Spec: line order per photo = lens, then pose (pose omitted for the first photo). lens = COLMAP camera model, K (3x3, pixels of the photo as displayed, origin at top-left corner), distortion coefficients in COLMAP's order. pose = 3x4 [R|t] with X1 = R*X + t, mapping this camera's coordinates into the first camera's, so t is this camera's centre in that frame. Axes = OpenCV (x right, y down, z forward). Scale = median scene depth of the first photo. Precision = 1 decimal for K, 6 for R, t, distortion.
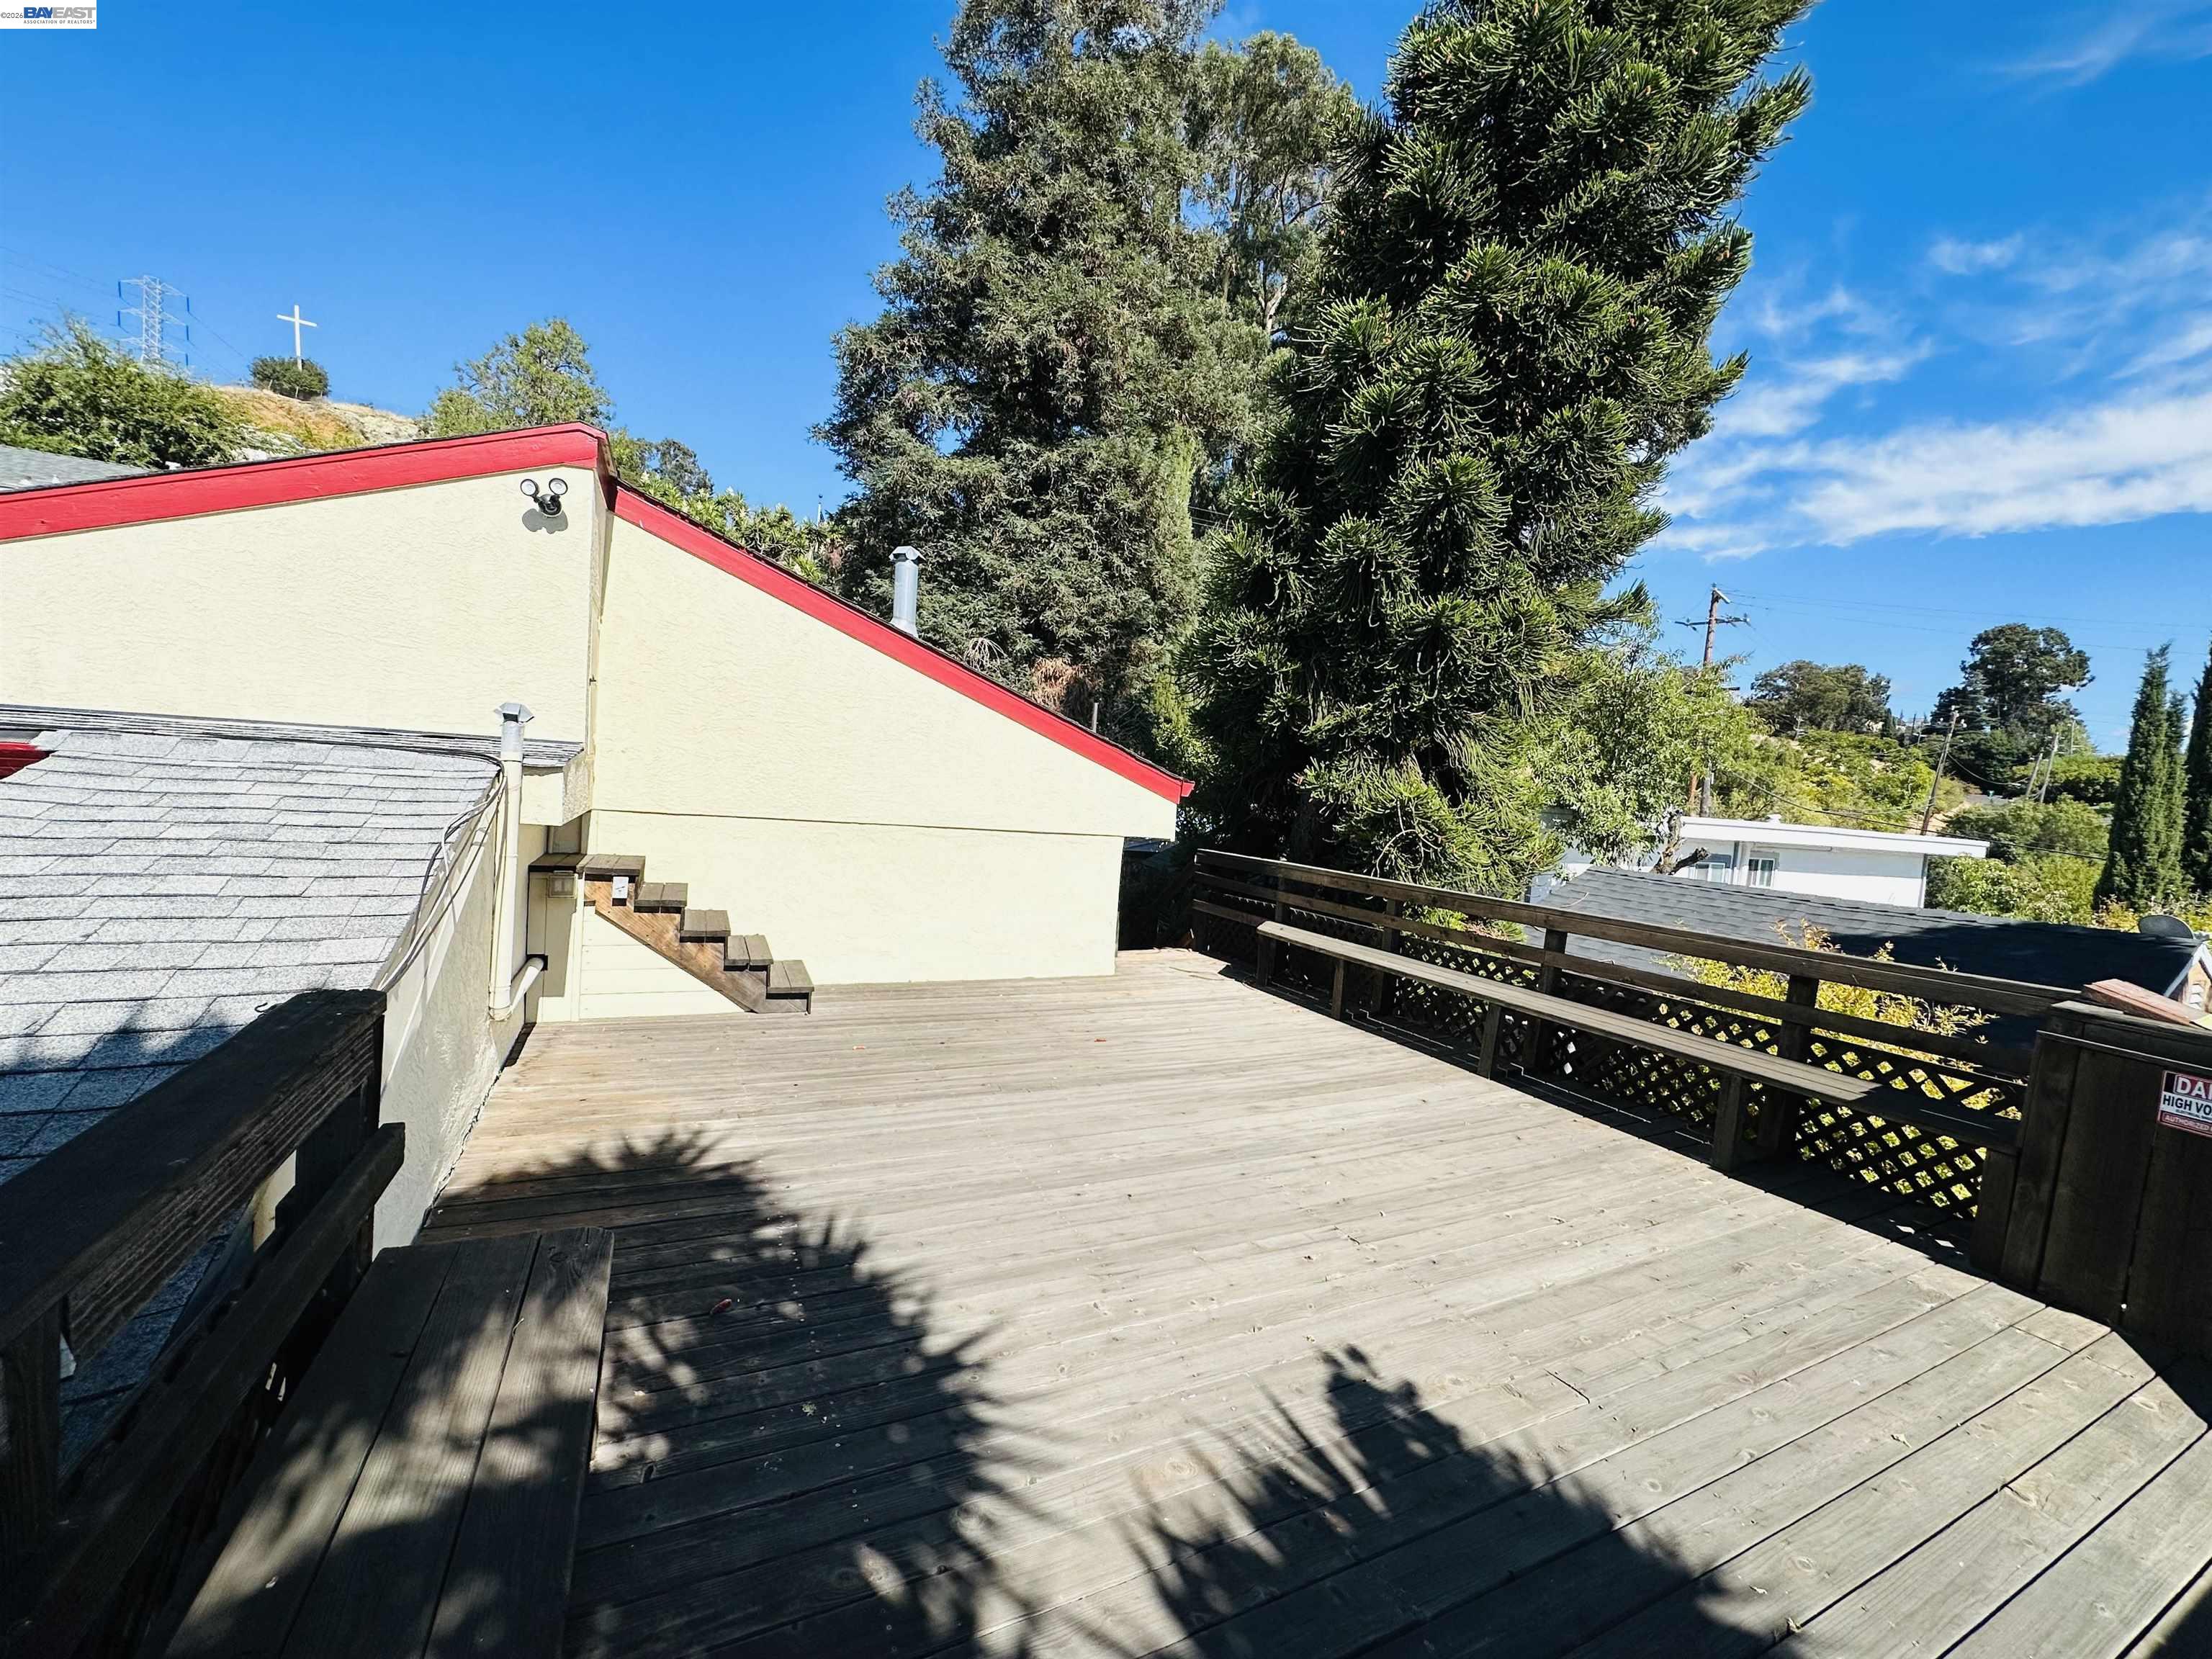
lens RADIAL K [[882.7, 0, 1106.0], [0, 882.7, 829.5], [0, 0, 1]] dist [0.000665, 0.000453]
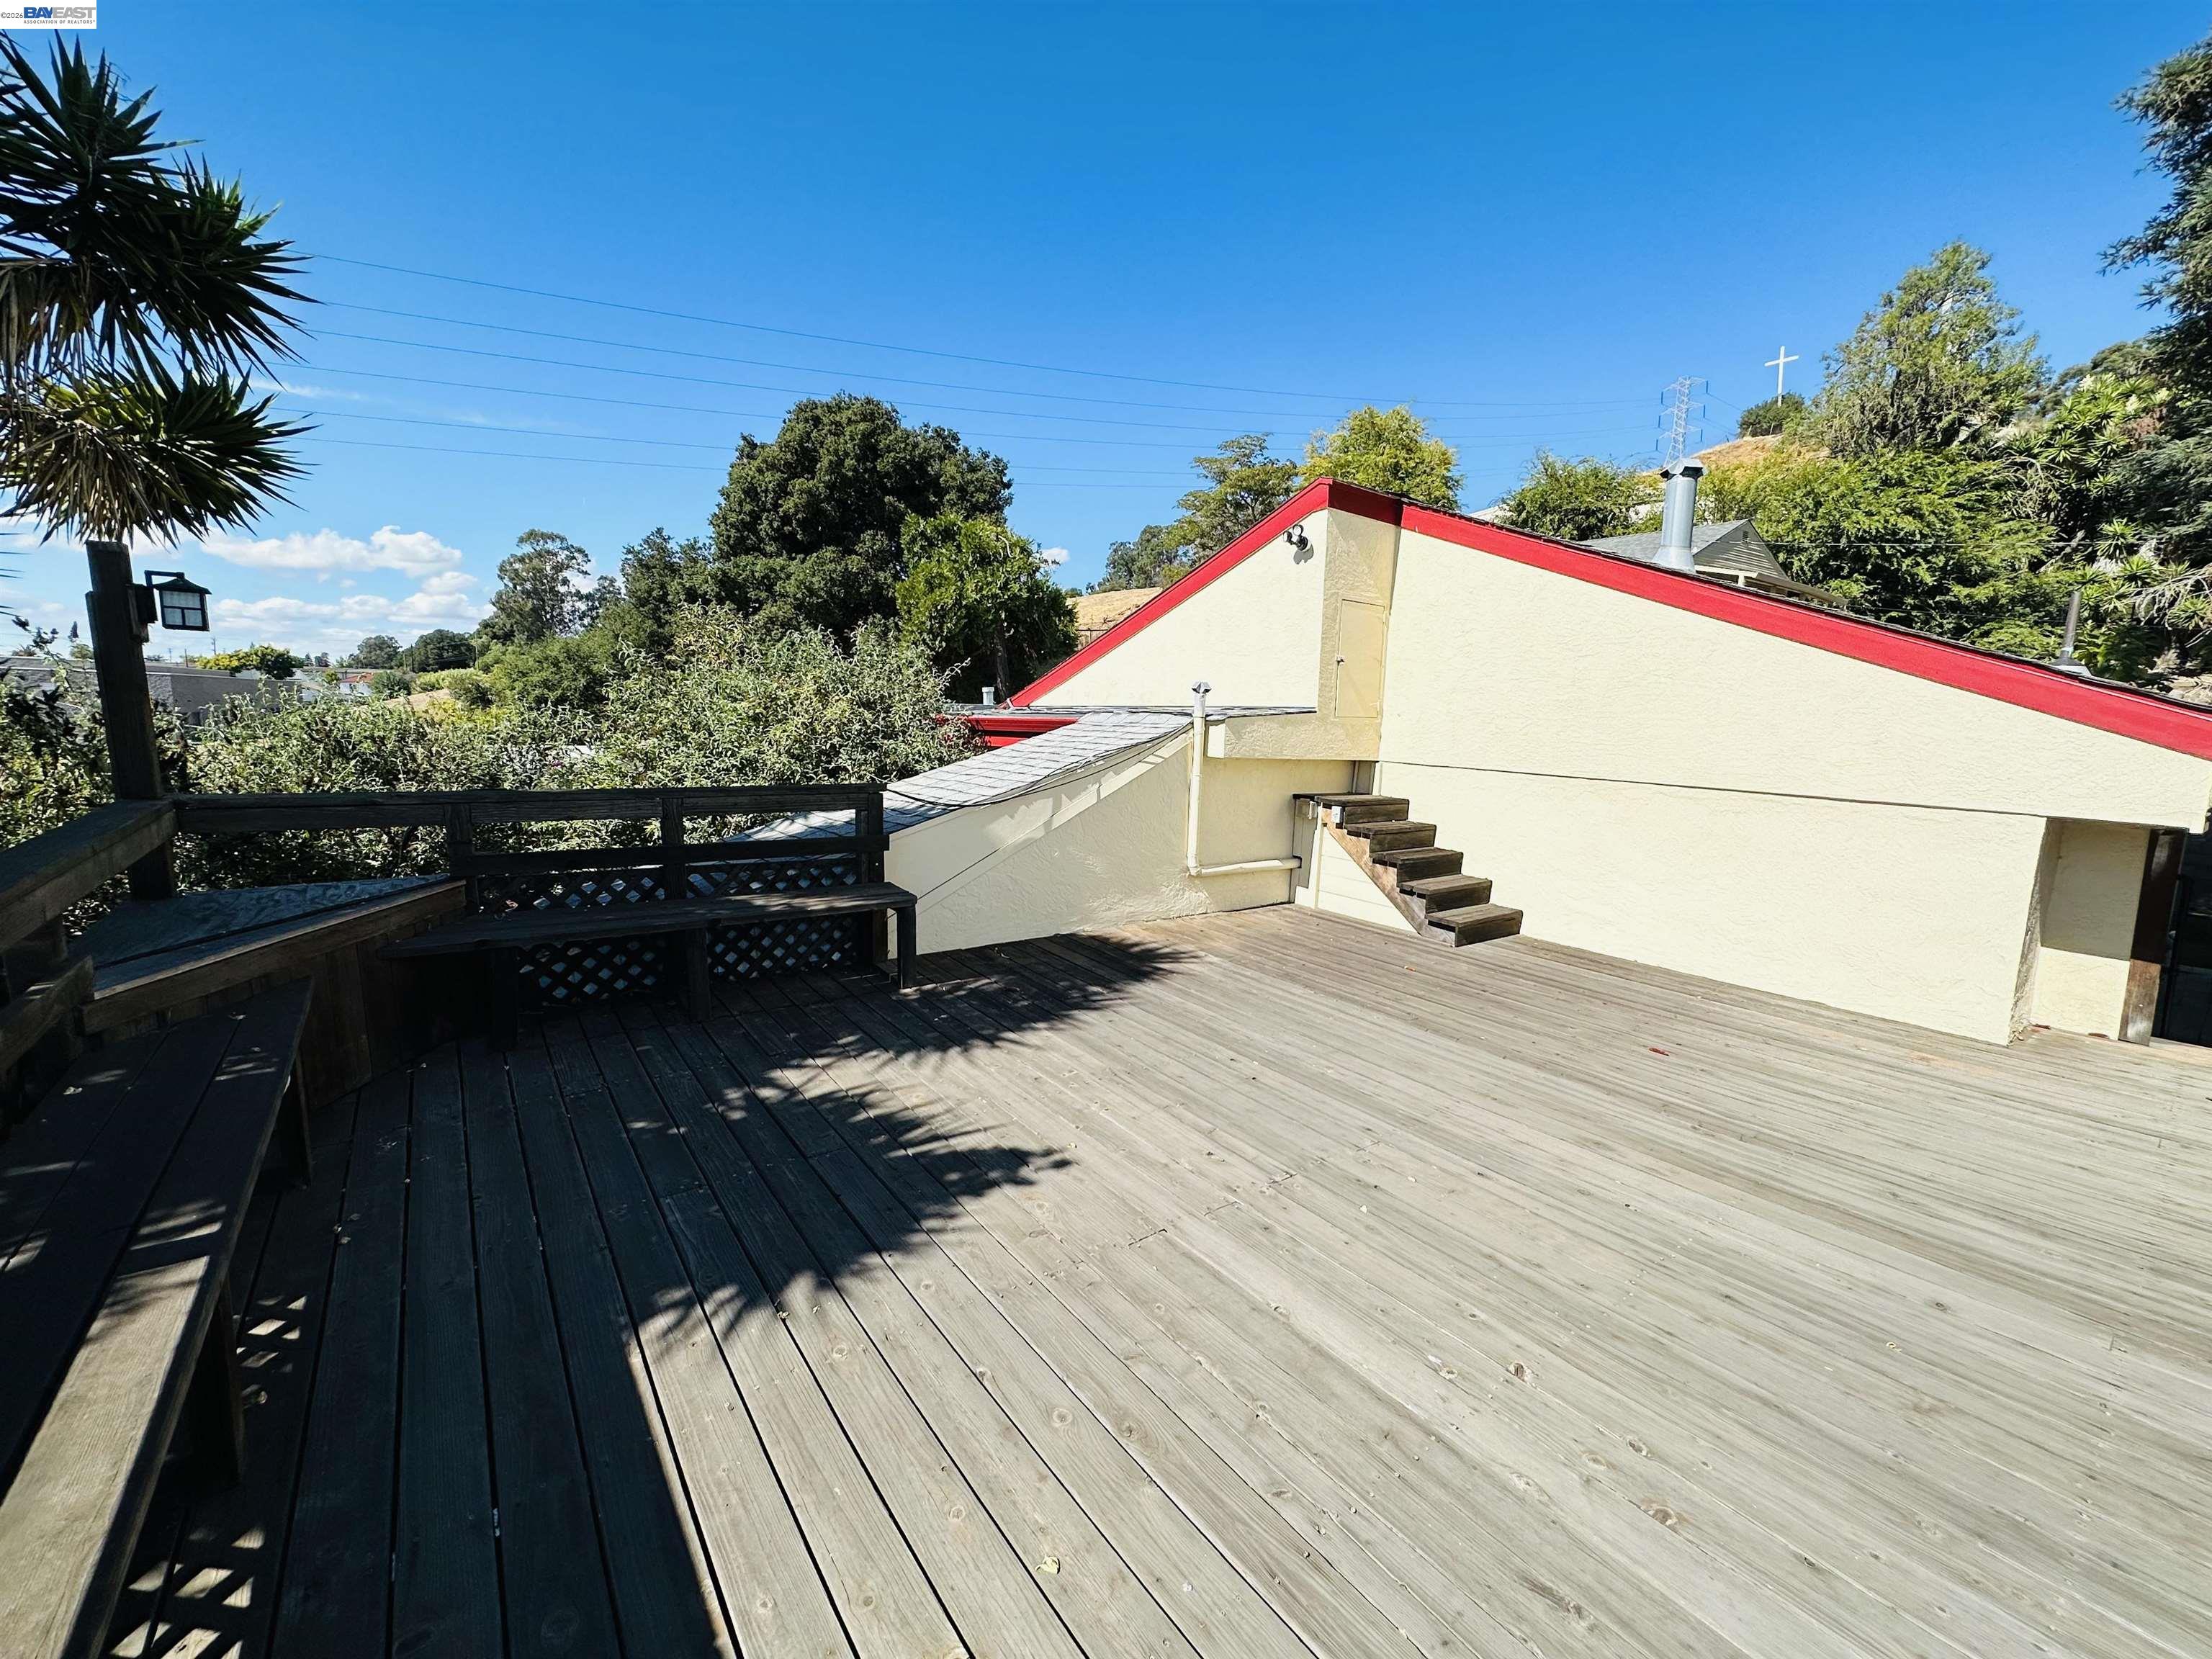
lens RADIAL K [[882.7, 0, 1106.0], [0, 882.7, 829.5], [0, 0, 1]] dist [0.000665, 0.000453]
pose [[0.183980, 0.063046, -0.980906, 1.034699], [-0.071620, 0.996148, 0.050593, 0.066796], [0.980317, 0.060944, 0.187787, 0.594786]]
